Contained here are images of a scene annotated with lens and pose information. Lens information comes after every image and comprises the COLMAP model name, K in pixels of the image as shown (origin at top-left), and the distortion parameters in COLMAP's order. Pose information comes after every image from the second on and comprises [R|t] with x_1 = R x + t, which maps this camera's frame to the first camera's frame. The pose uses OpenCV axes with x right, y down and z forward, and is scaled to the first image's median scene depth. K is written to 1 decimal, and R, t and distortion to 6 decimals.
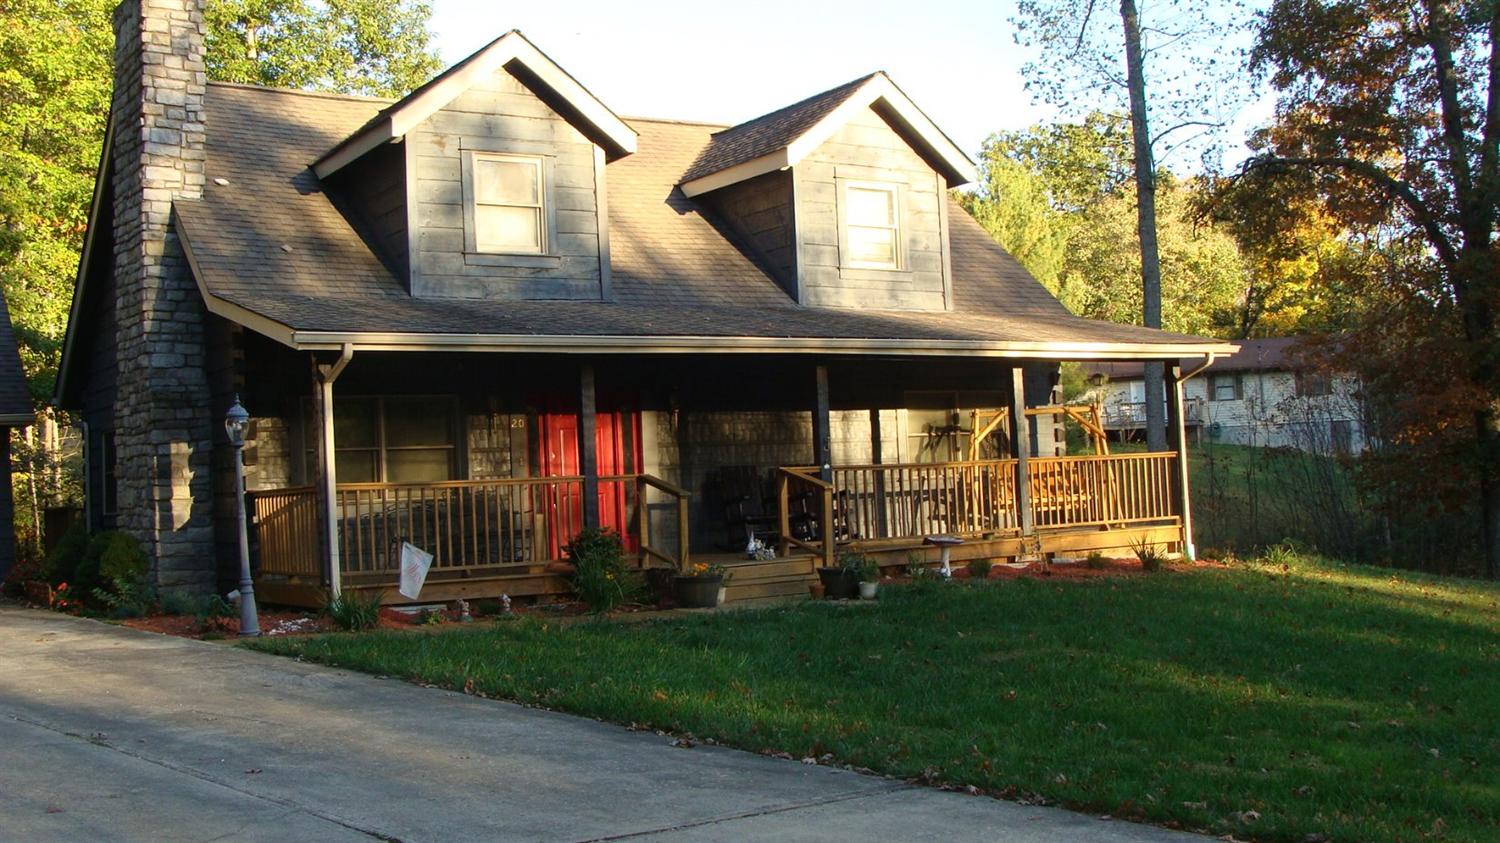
lens RADIAL K [[1700.7, 0, 738.1], [0, 1700.7, 419.3], [0, 0, 1]] dist [-0.206712, 0.243327]
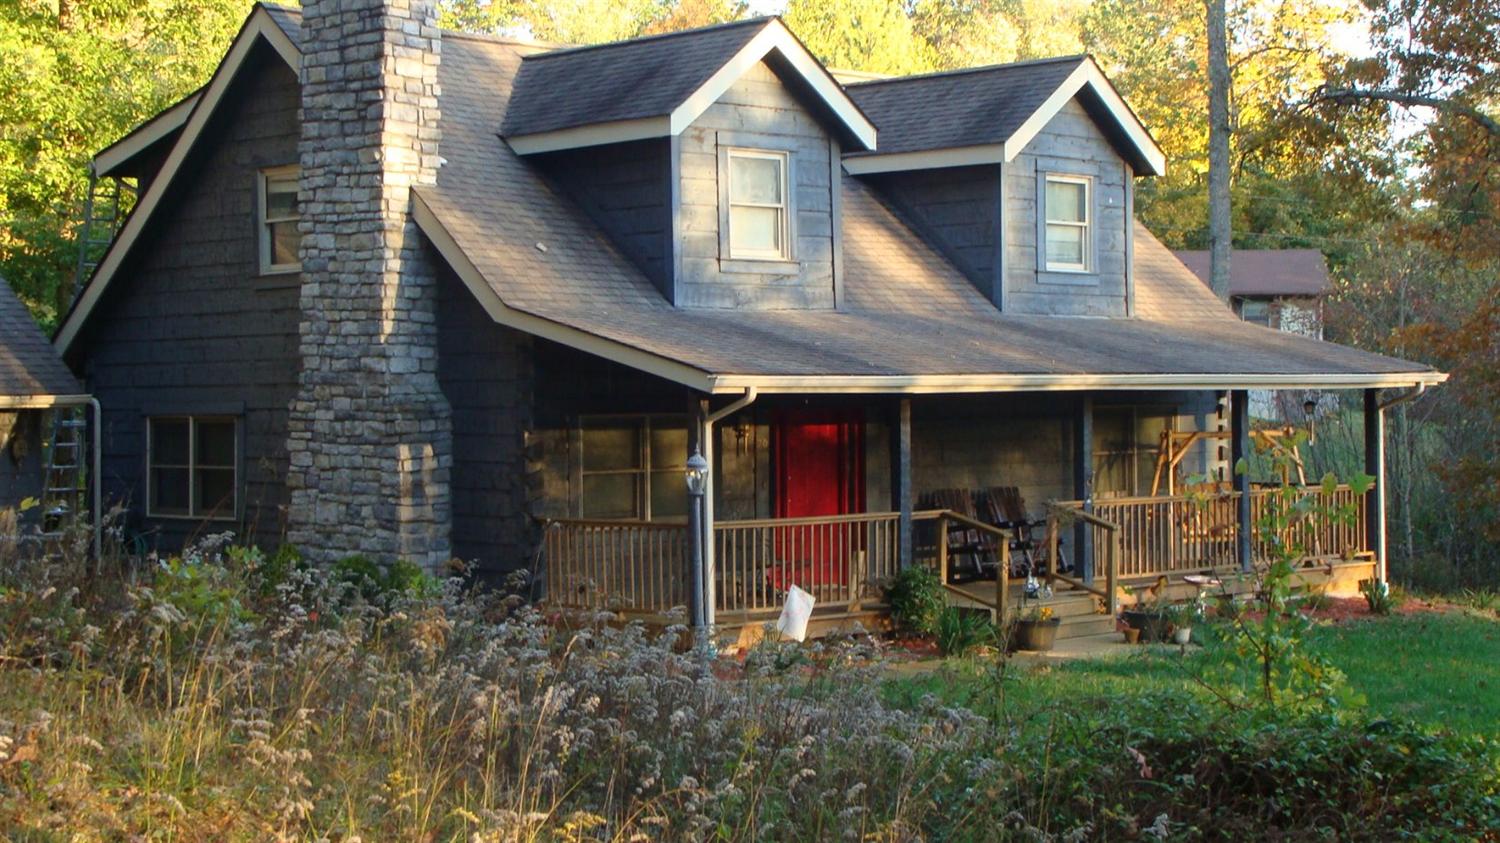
lens RADIAL K [[2721.5, 0, 729.6], [0, 2721.5, 420.6], [0, 0, 1]] dist [-0.057335, 0.243575]
pose [[0.978784, 0.034505, 0.201969, -0.461324], [-0.044348, 0.998028, 0.044412, -0.077688], [-0.200038, -0.052426, 0.978384, -0.471779]]
